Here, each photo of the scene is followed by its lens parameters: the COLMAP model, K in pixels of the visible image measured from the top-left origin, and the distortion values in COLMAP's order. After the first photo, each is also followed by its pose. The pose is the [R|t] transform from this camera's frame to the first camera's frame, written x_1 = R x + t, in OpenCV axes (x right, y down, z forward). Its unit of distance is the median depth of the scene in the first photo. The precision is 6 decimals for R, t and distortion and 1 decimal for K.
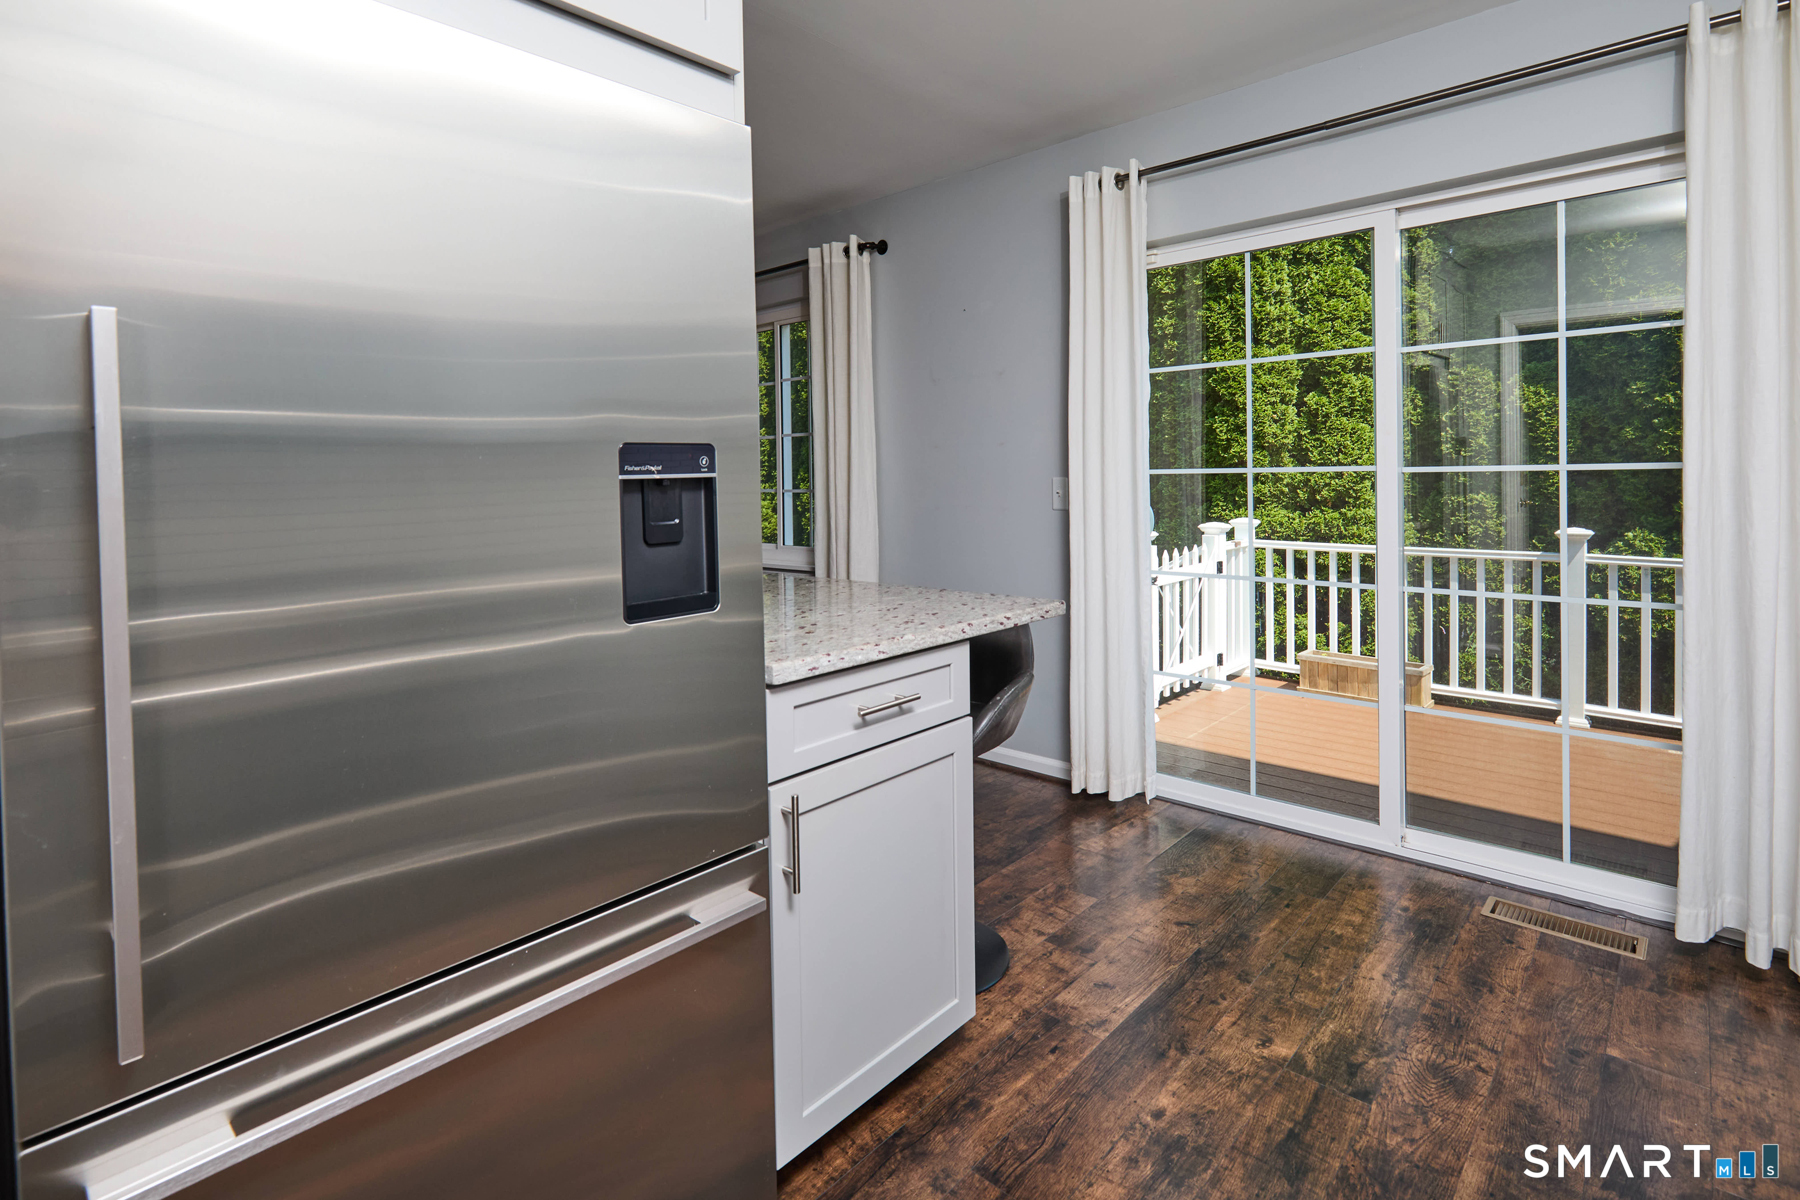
lens RADIAL K [[877.4, 0, 897.1], [0, 877.4, 486.6], [0, 0, 1]] dist [0.000489, 0.000354]
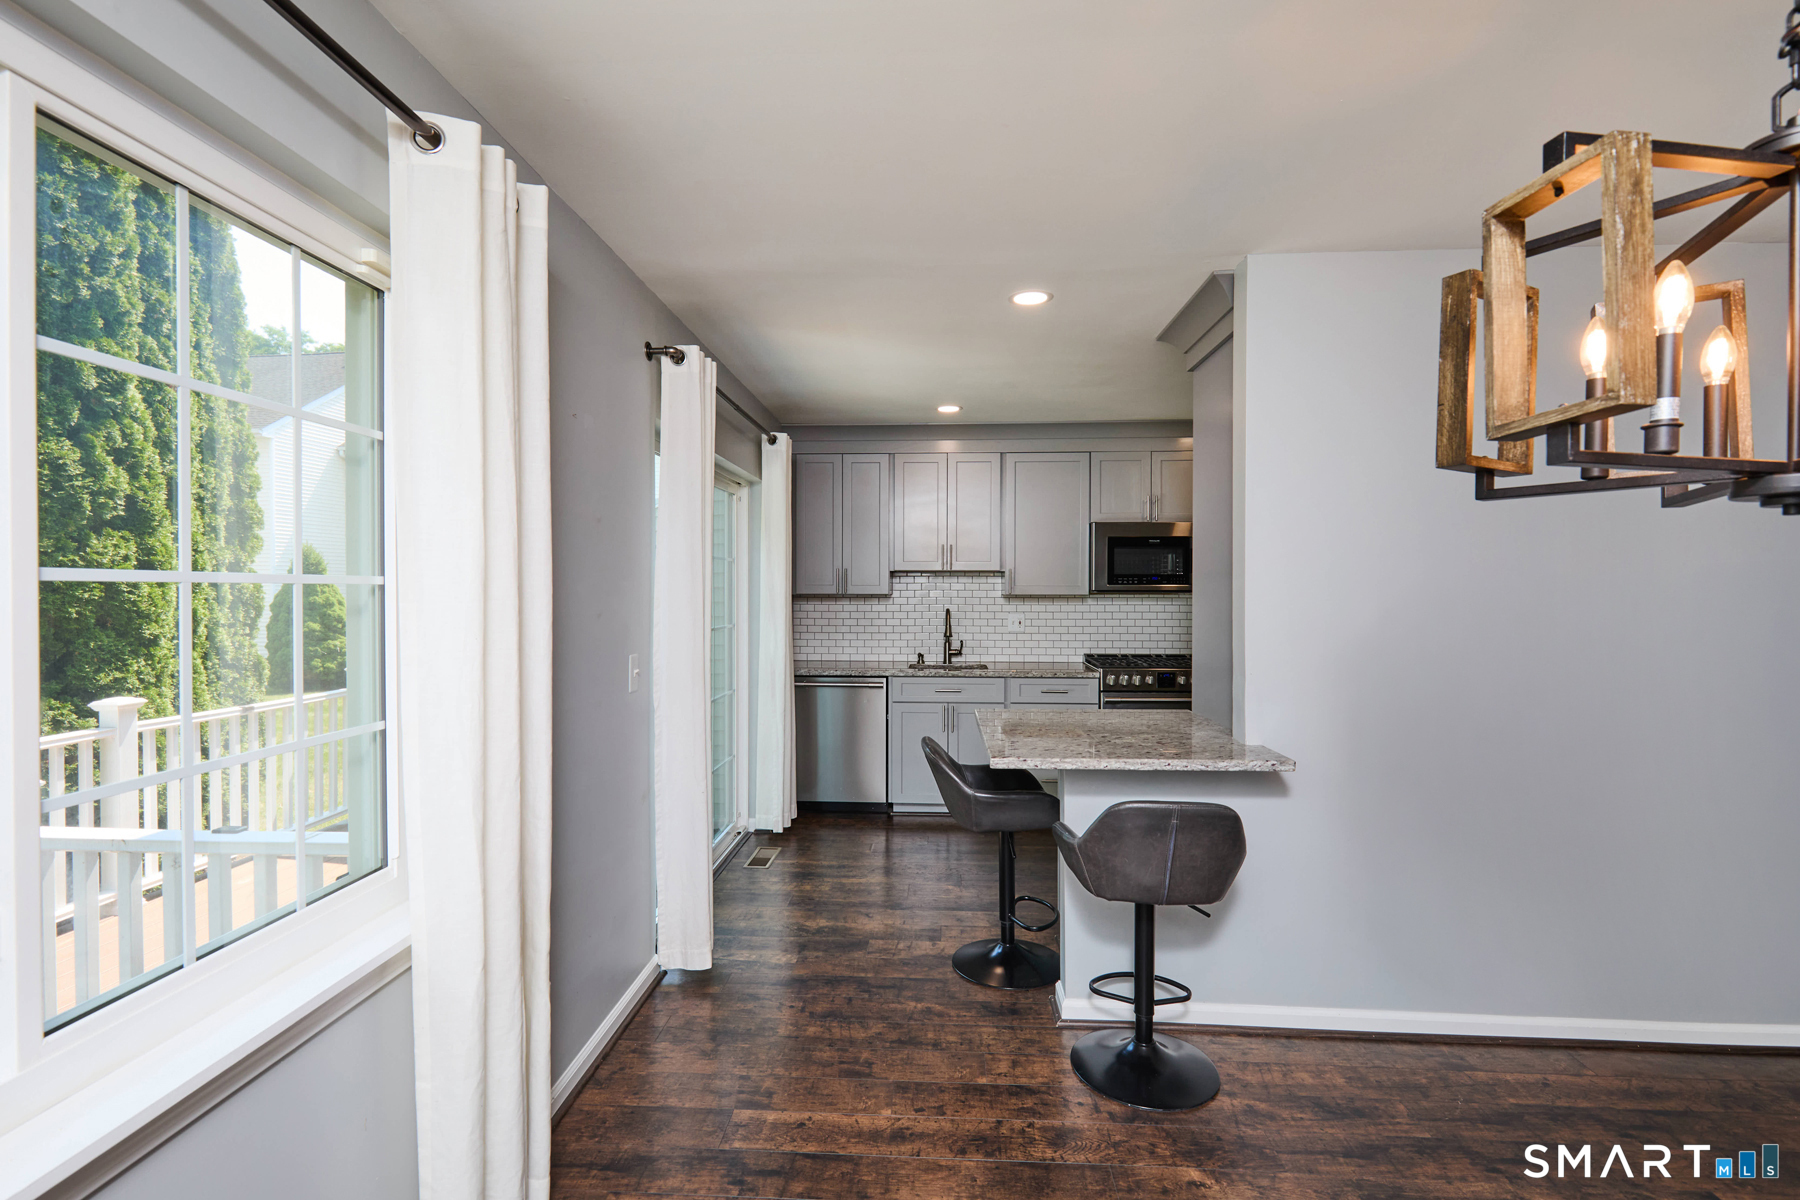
lens RADIAL K [[823.6, 0, 895.4], [0, 823.6, 604.0], [0, 0, 1]] dist [0.002996, 0.000705]
pose [[-0.632199, 0.001140, 0.774805, -0.411569], [0.021934, 0.999624, 0.016427, -0.047055], [-0.774495, 0.027380, -0.631987, 0.893442]]
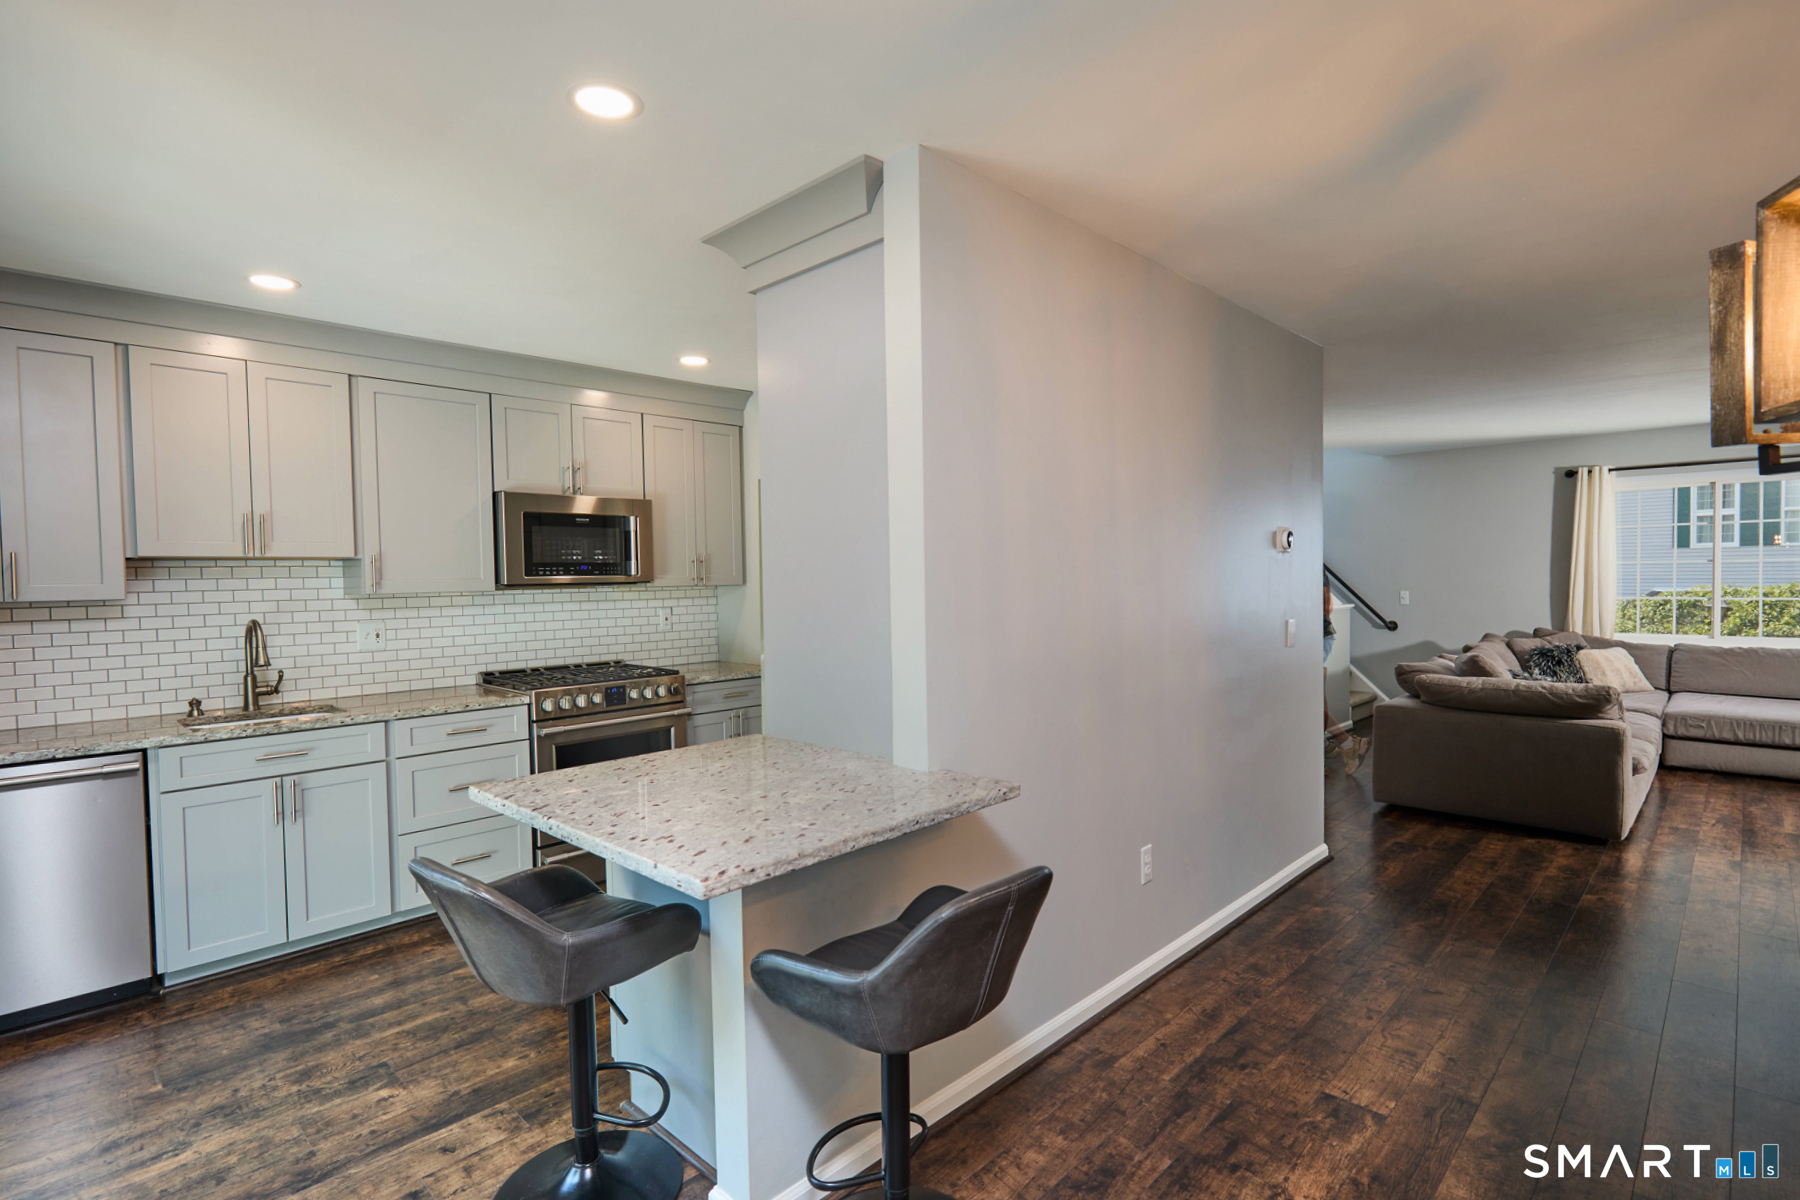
lens RADIAL K [[867.1, 0, 893.3], [0, 867.1, 602.0], [0, 0, 1]] dist [0.006051, -0.000068]
pose [[-0.998562, 0.033828, 0.041591, -0.151971], [0.035733, 0.998305, 0.045946, -0.049645], [-0.039967, 0.047366, -0.998078, 0.825458]]
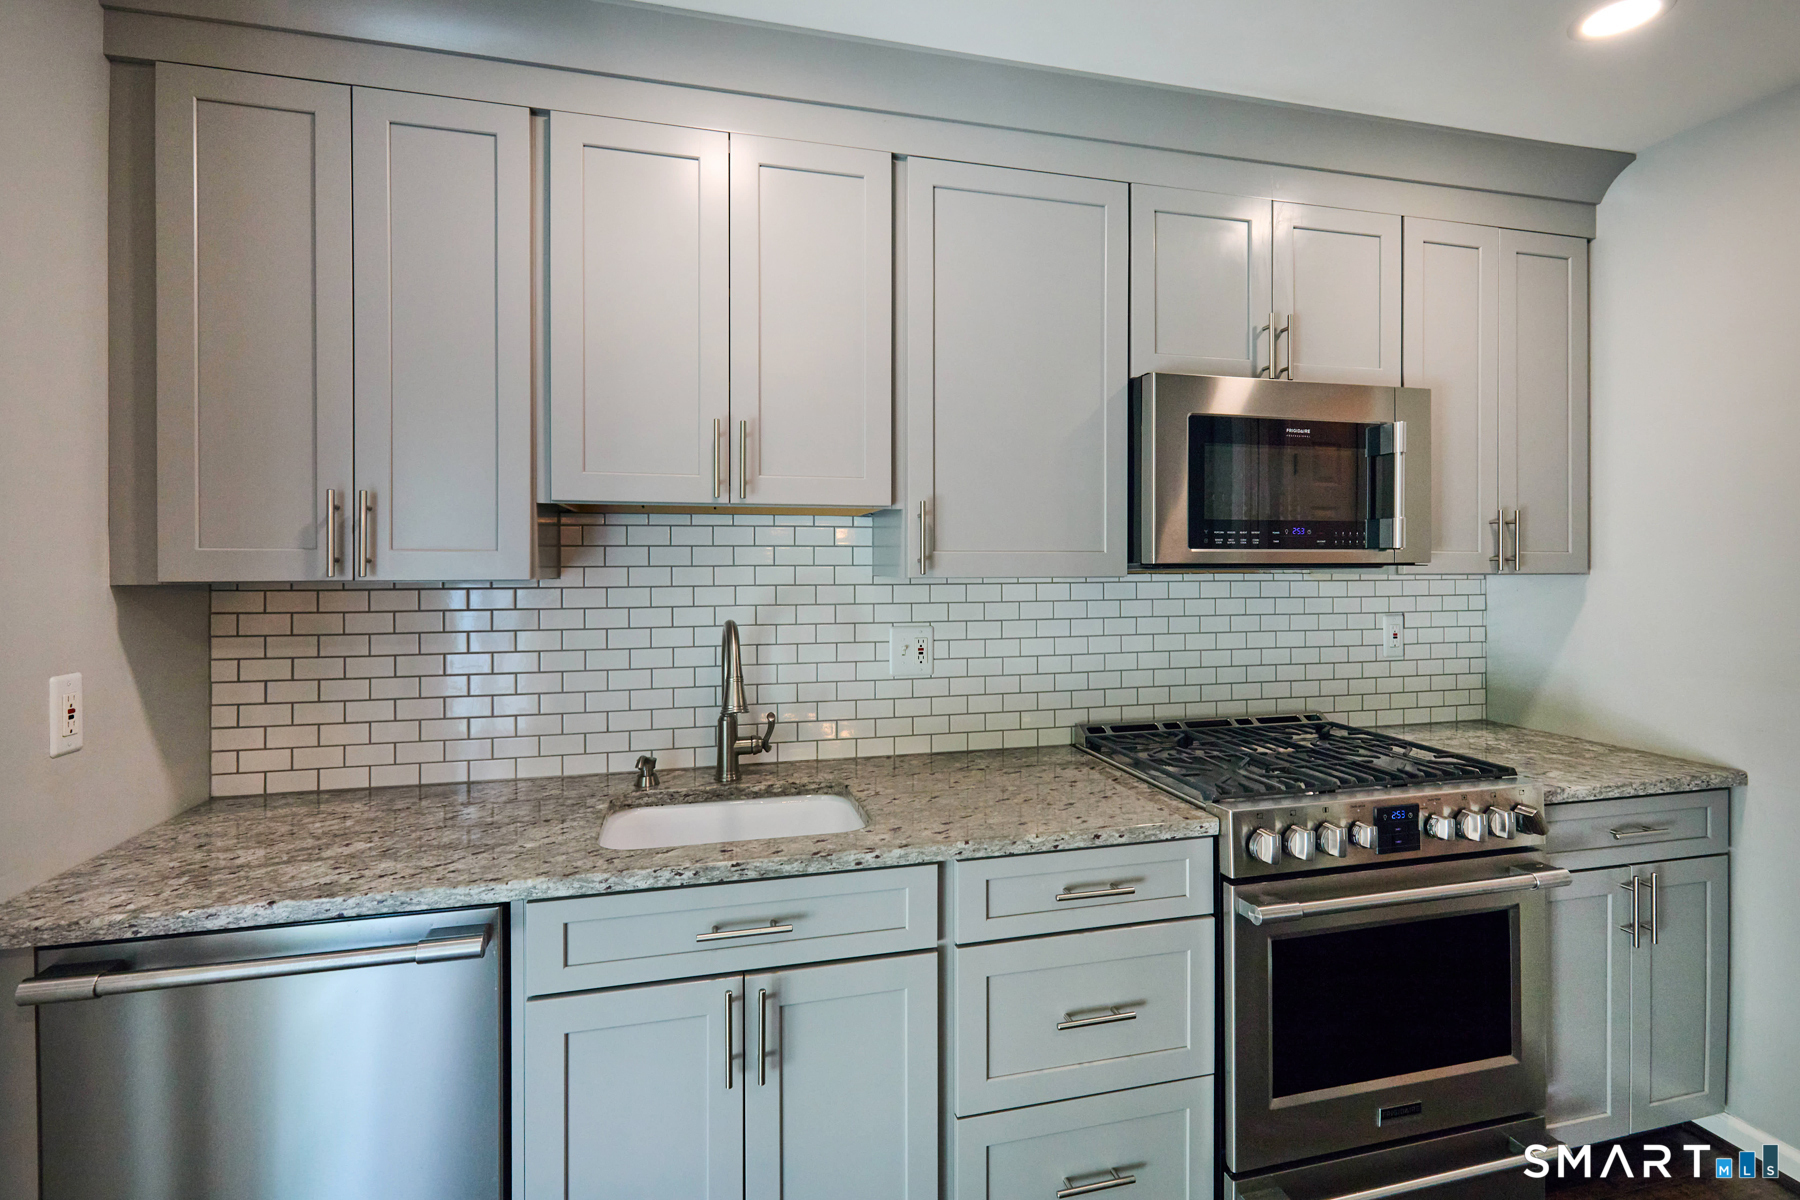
lens RADIAL K [[821.1, 0, 894.2], [0, 821.1, 562.8], [0, 0, 1]] dist [-0.000202, 0.000080]
pose [[-0.833341, 0.016967, 0.552499, 0.132193], [0.024581, 0.999678, 0.006376, -0.047558], [-0.552213, 0.018894, -0.833489, 0.408666]]
